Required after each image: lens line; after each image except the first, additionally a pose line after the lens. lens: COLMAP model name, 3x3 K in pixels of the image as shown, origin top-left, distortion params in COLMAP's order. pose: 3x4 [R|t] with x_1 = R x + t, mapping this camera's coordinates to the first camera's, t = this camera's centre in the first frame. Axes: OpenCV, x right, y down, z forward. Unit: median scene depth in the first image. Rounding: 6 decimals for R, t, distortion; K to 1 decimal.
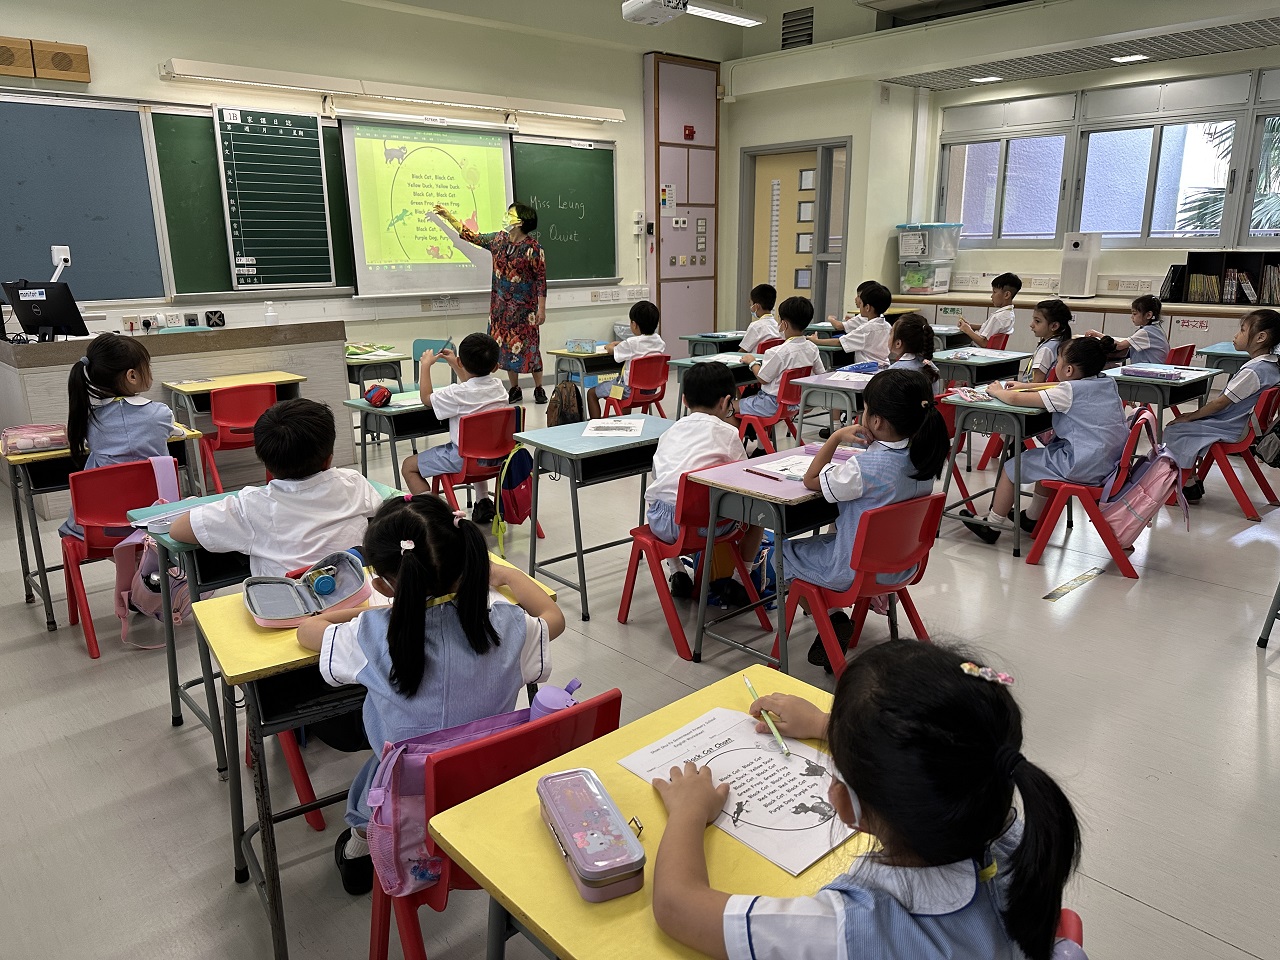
lens RADIAL K [[905.6, 0, 640.3], [0, 905.6, 479.4], [0, 0, 1]] dist [-0.006945, 0.001285]
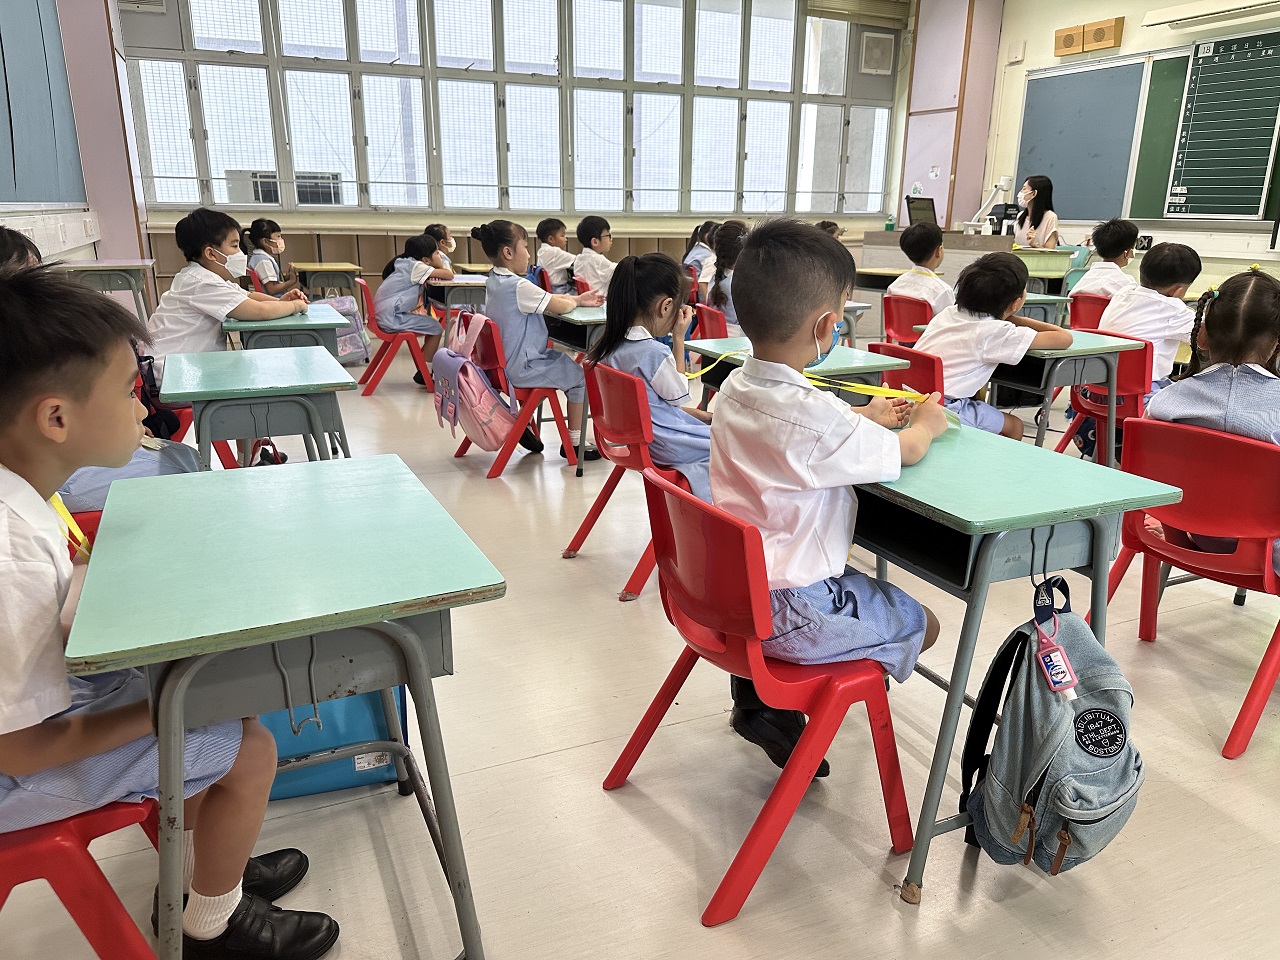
lens RADIAL K [[905.6, 0, 637.6], [0, 905.6, 476.8], [0, 0, 1]] dist [-0.006945, 0.001285]
pose [[-0.316405, 0.274479, -0.908047, 0.819558], [-0.251639, 0.898647, 0.359320, -0.161869], [0.914640, 0.342191, -0.215267, 0.768288]]
